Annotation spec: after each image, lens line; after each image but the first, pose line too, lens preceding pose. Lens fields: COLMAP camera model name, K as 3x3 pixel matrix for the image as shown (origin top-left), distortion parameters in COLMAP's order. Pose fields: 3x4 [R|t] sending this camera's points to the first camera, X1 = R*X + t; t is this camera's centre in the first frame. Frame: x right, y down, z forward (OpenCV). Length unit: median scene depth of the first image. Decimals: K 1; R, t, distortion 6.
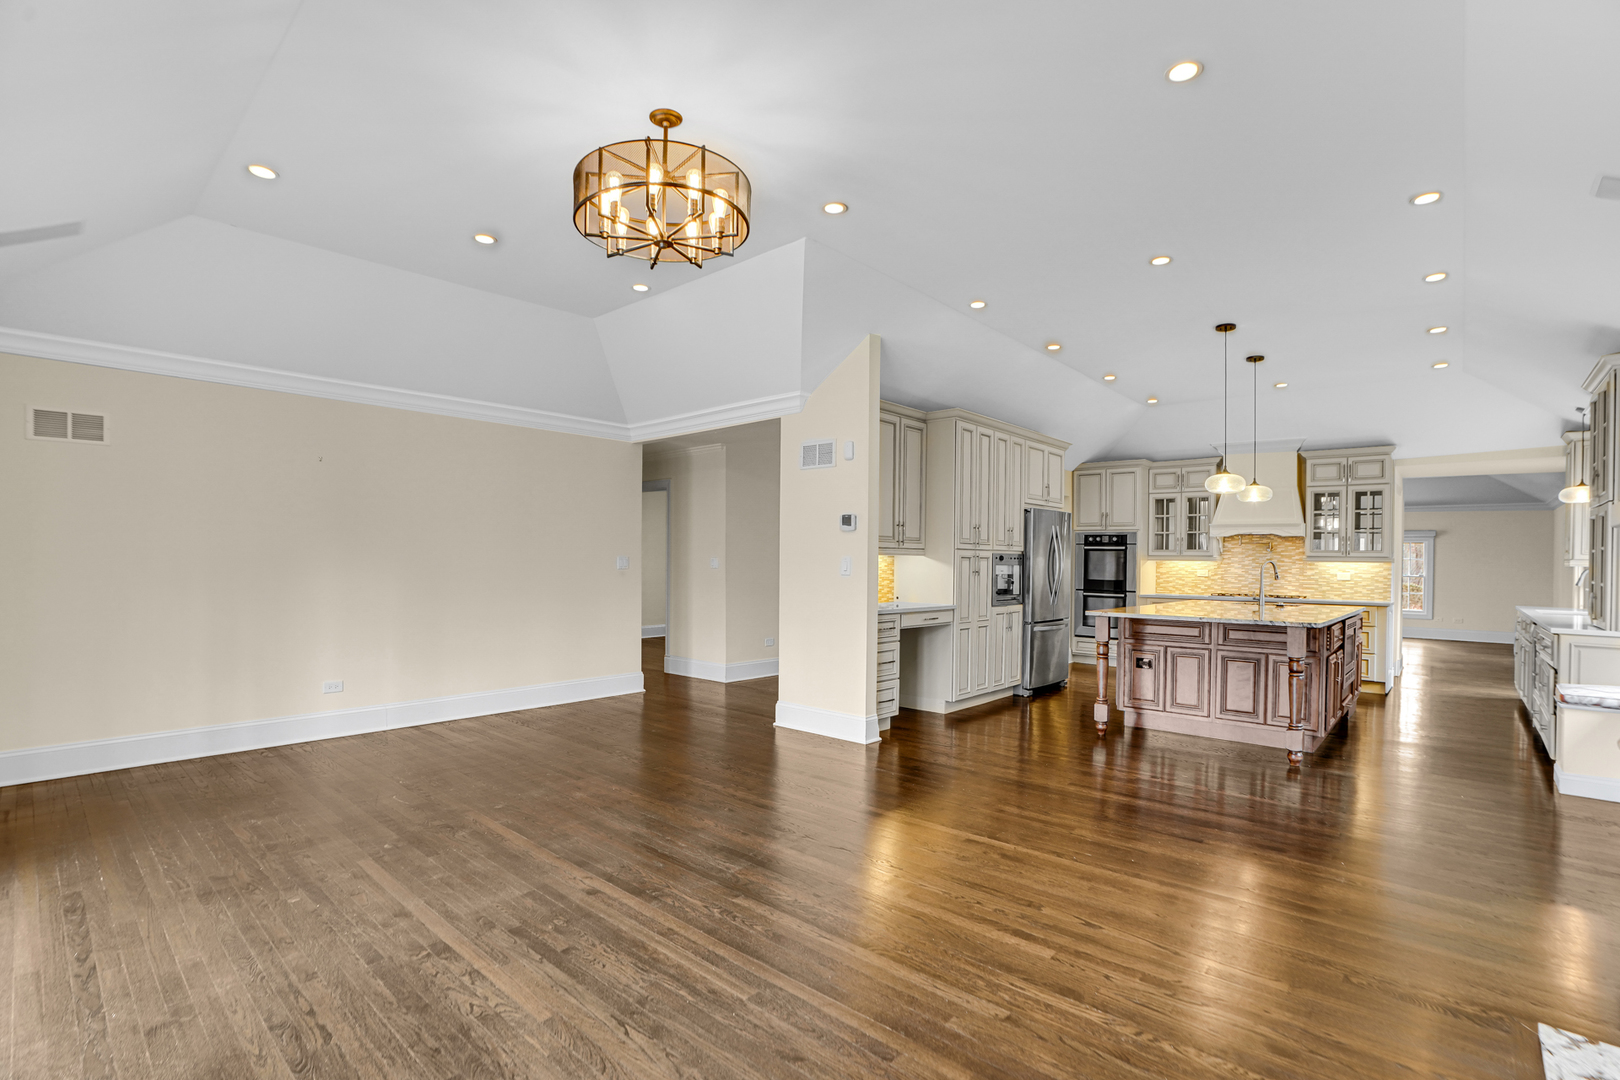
lens RADIAL K [[737.8, 0, 818.0], [0, 737.8, 560.5], [0, 0, 1]] dist [-0.027016, 0.006054]
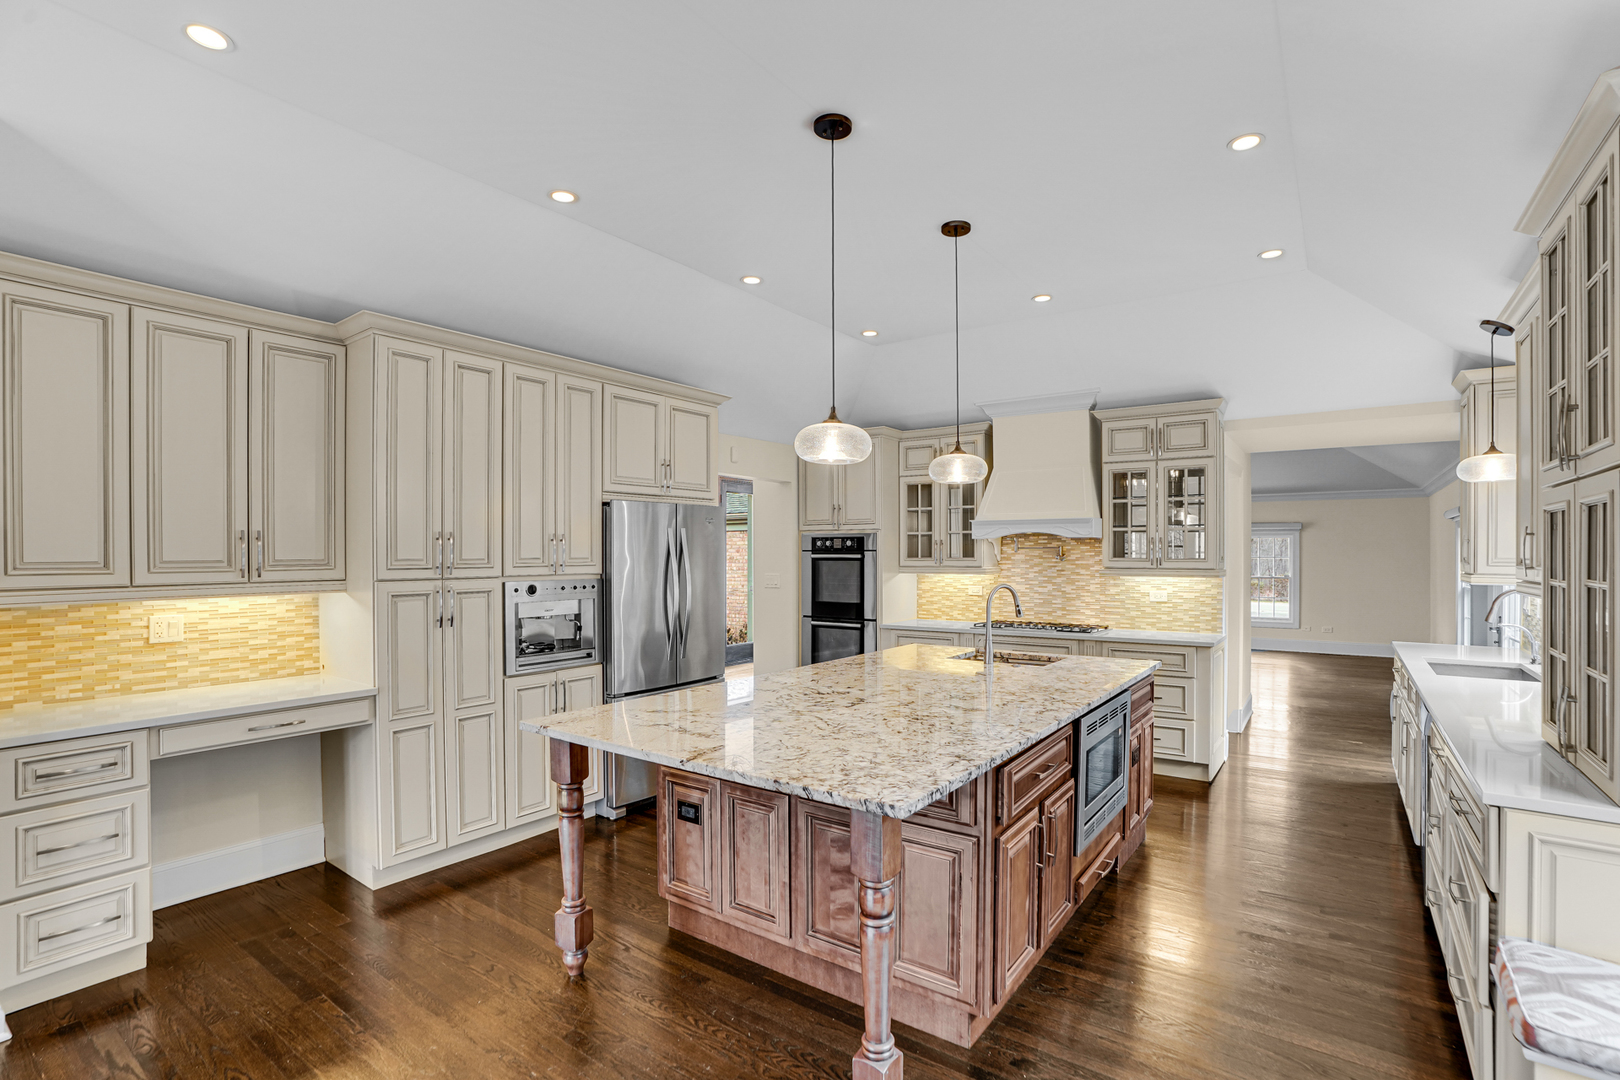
lens RADIAL K [[737.8, 0, 817.1], [0, 737.8, 550.6], [0, 0, 1]] dist [-0.027016, 0.006054]
pose [[0.994979, -0.015397, 0.098890, 0.342962], [0.015845, 0.999867, -0.003744, -0.022711], [-0.098819, 0.005293, 0.995091, 0.357218]]
